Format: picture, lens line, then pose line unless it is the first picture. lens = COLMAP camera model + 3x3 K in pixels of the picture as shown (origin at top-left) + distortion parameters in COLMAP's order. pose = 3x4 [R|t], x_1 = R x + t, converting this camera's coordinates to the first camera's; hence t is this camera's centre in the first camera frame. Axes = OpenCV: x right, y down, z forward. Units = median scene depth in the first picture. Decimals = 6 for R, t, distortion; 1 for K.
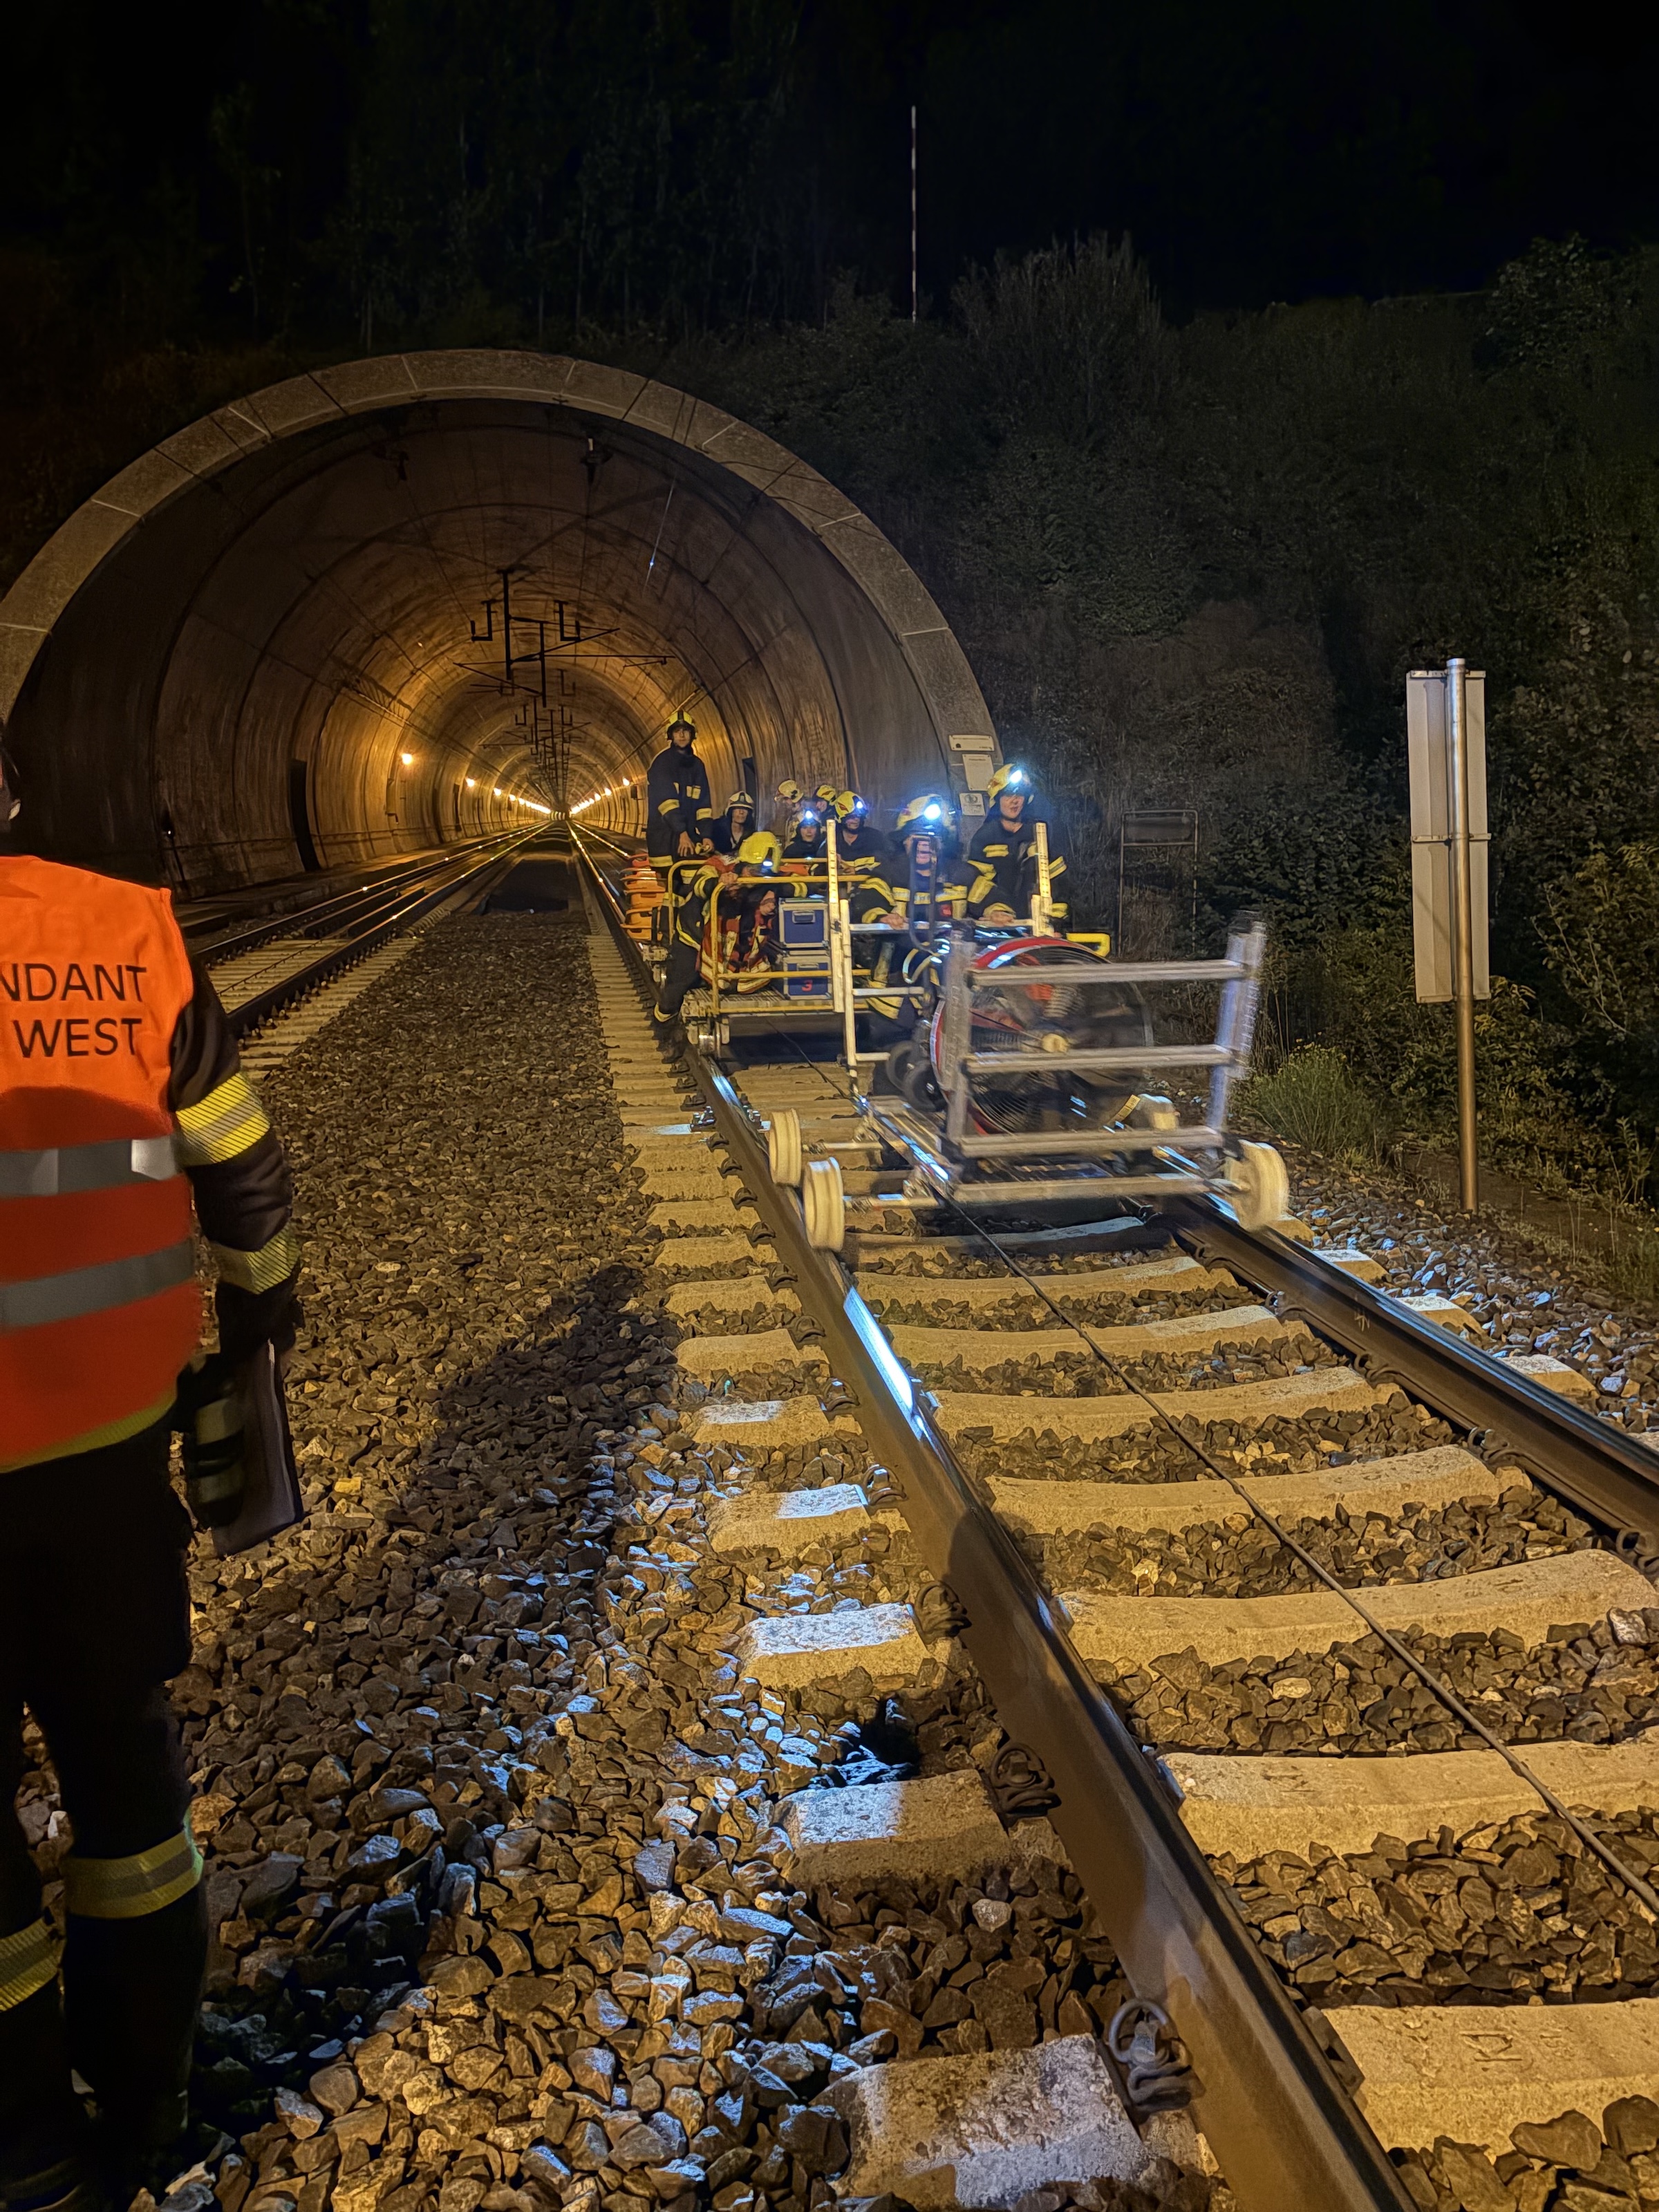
lens RADIAL K [[1704.0, 0, 833.2], [0, 1704.0, 1093.6], [0, 0, 1]] dist [0.029639, -0.004816]
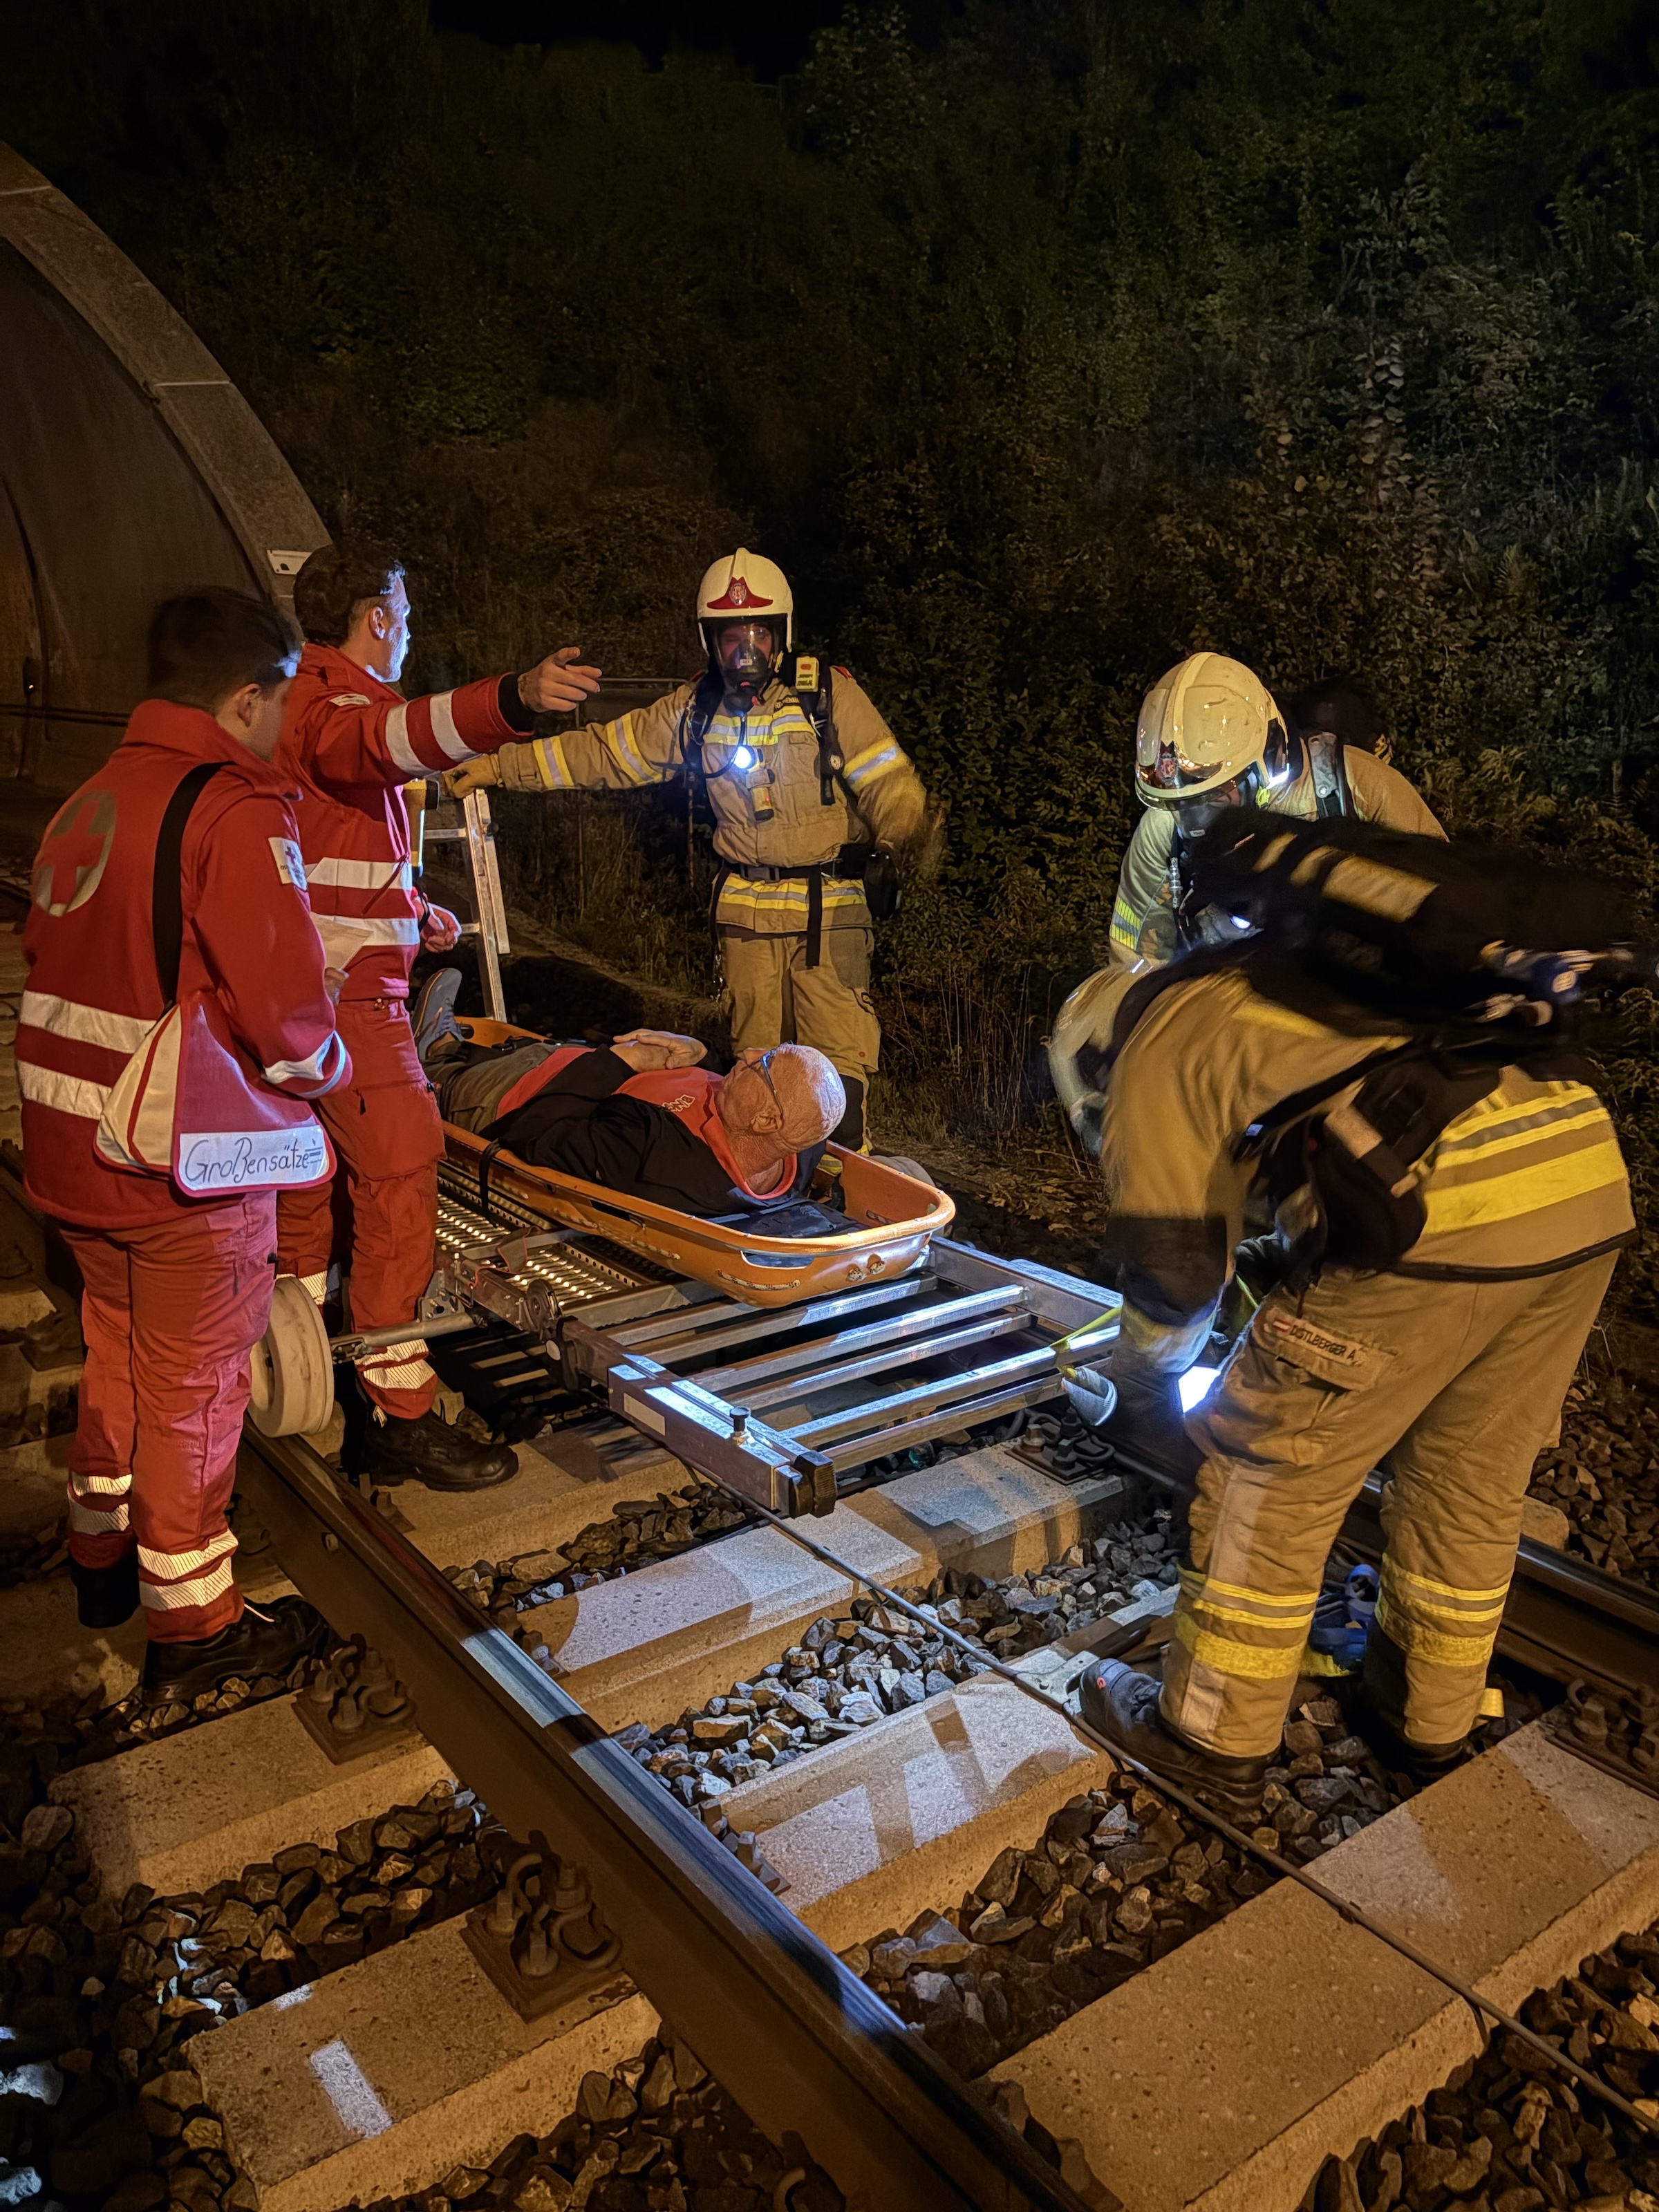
lens RADIAL K [[1704.0, 0, 830.2], [0, 1704.0, 1104.8], [0, 0, 1]] dist [0.029639, -0.004816]
pose [[0.881224, -0.092083, 0.463643, -0.048215], [0.055213, 0.994180, 0.092511, -0.036576], [-0.469463, -0.055924, 0.881179, 0.234714]]
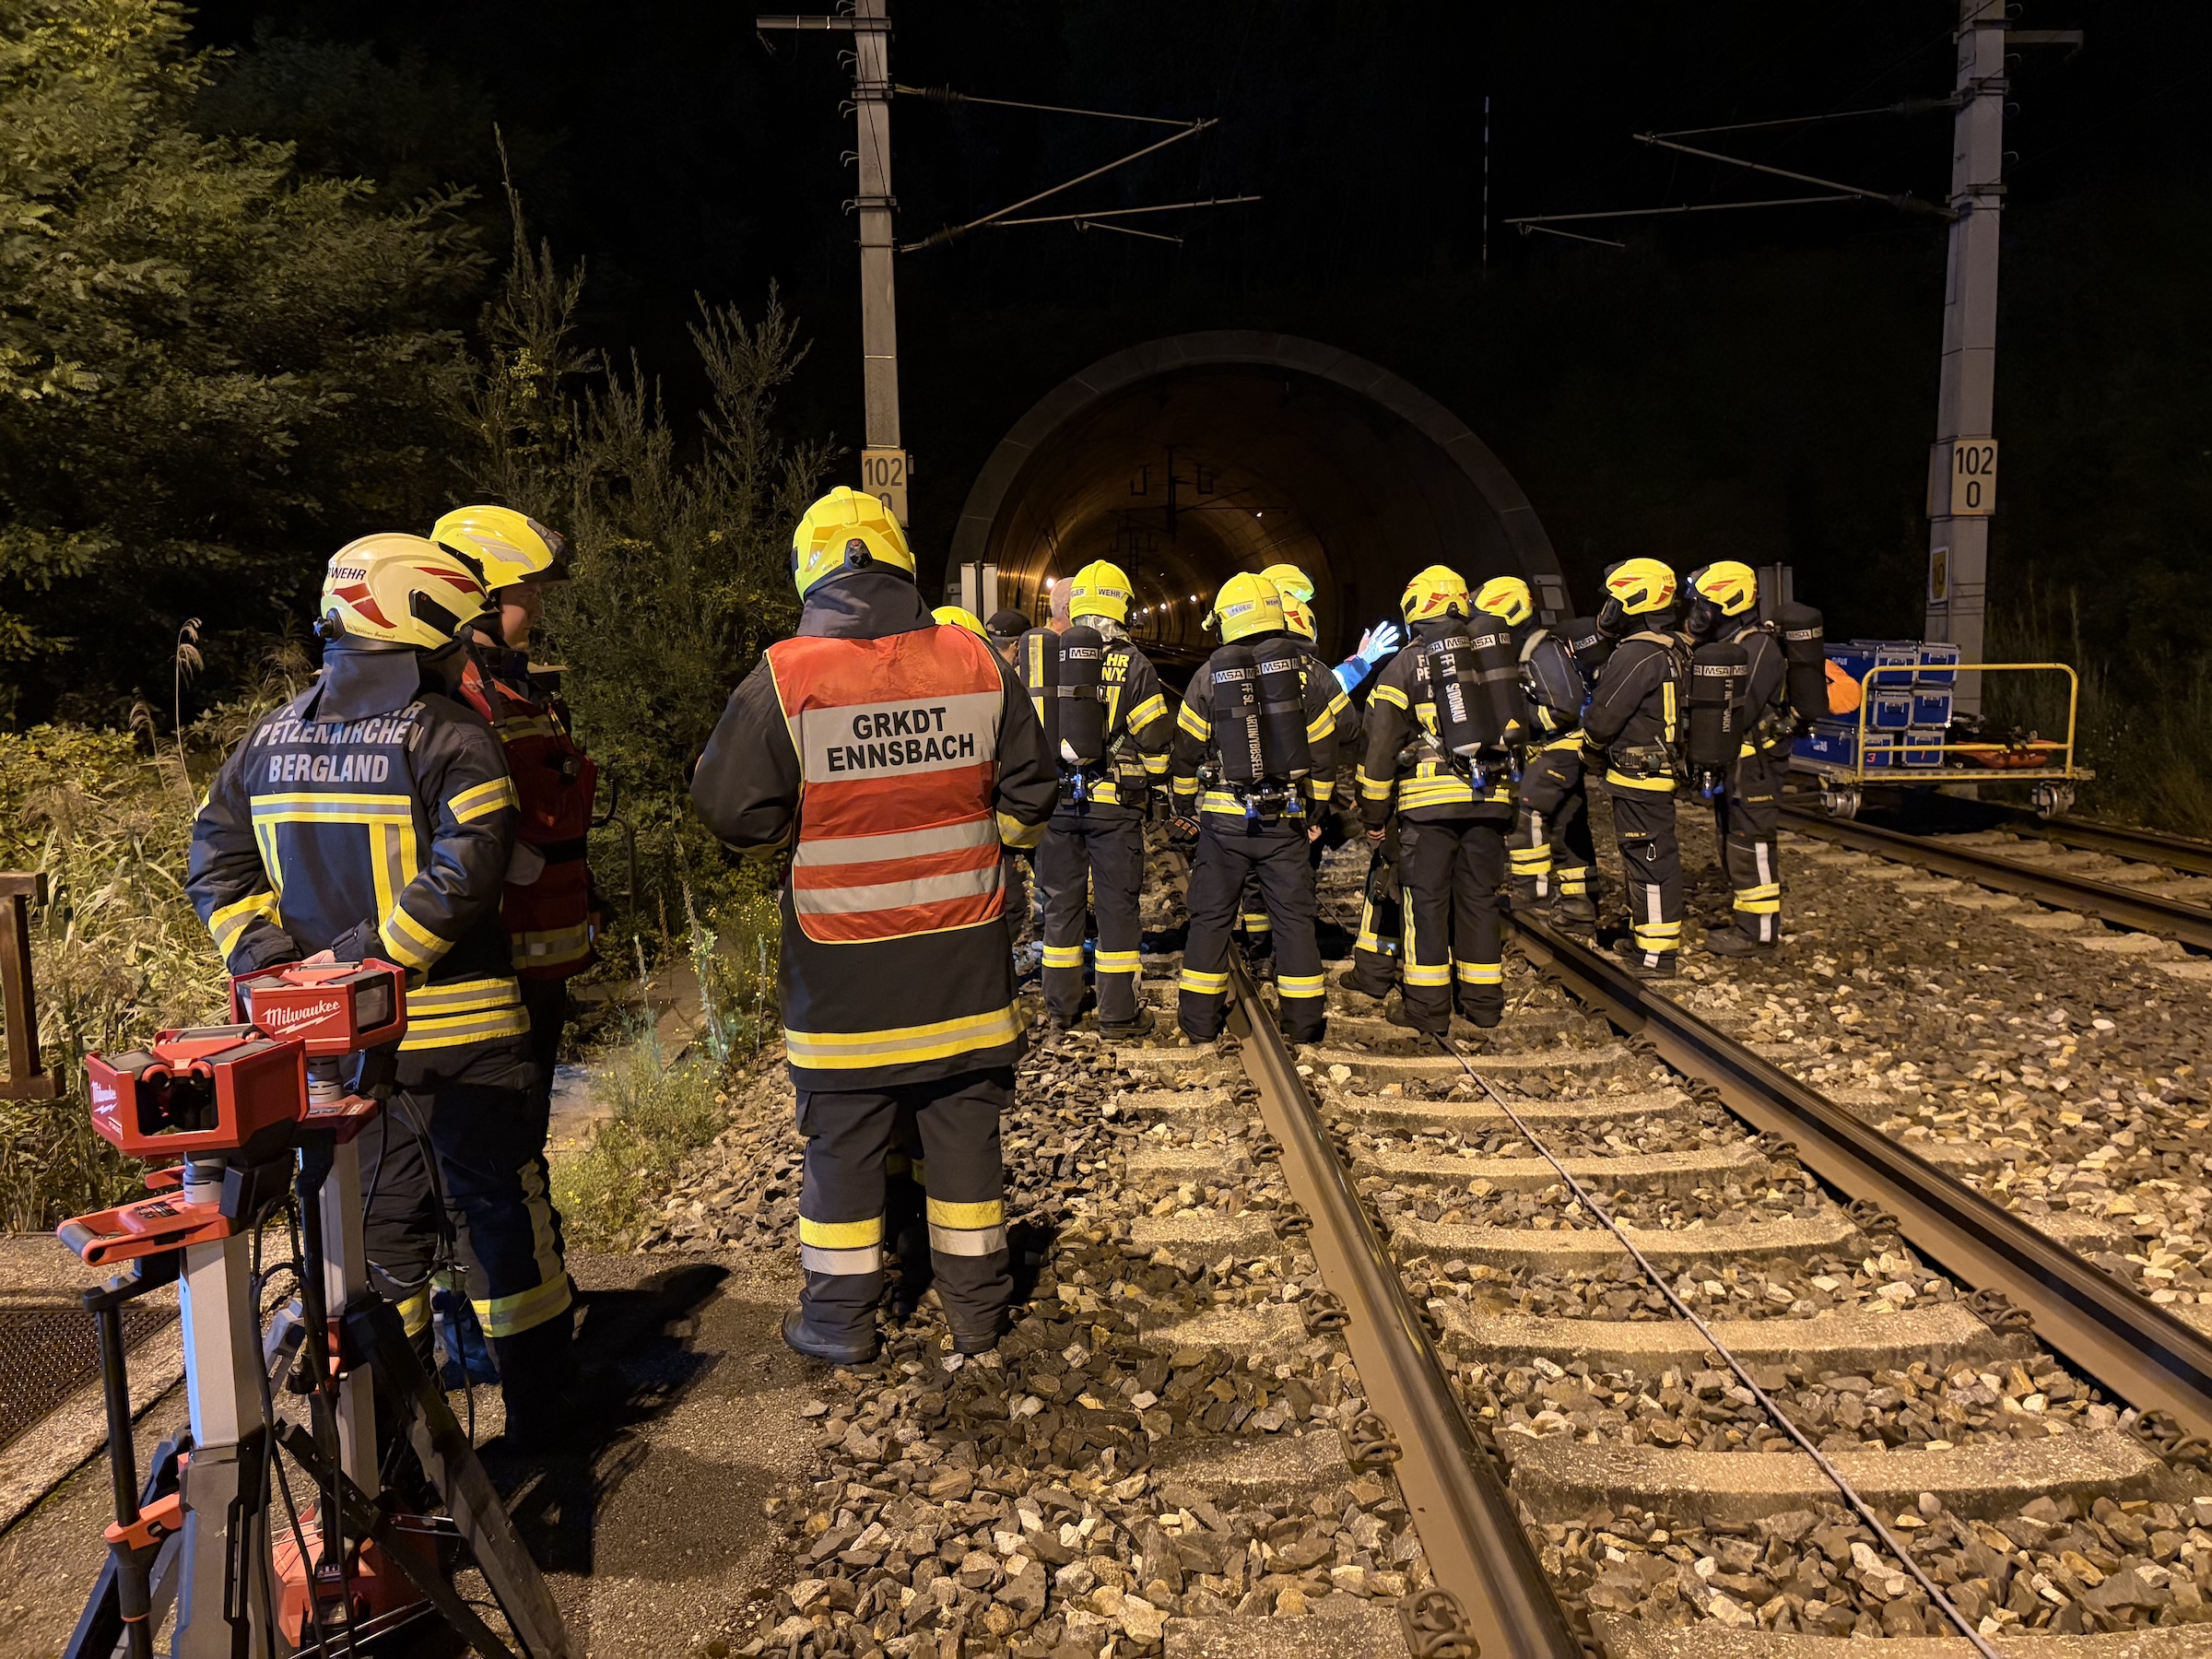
lens RADIAL K [[1704.0, 0, 1095.9], [0, 1704.0, 831.3], [0, 0, 1]] dist [0.029639, -0.004816]
pose [[0.989773, 0.016159, -0.141736, -0.080002], [-0.022237, 0.998895, -0.041404, 0.078428], [0.140911, 0.044132, 0.989038, -0.473509]]
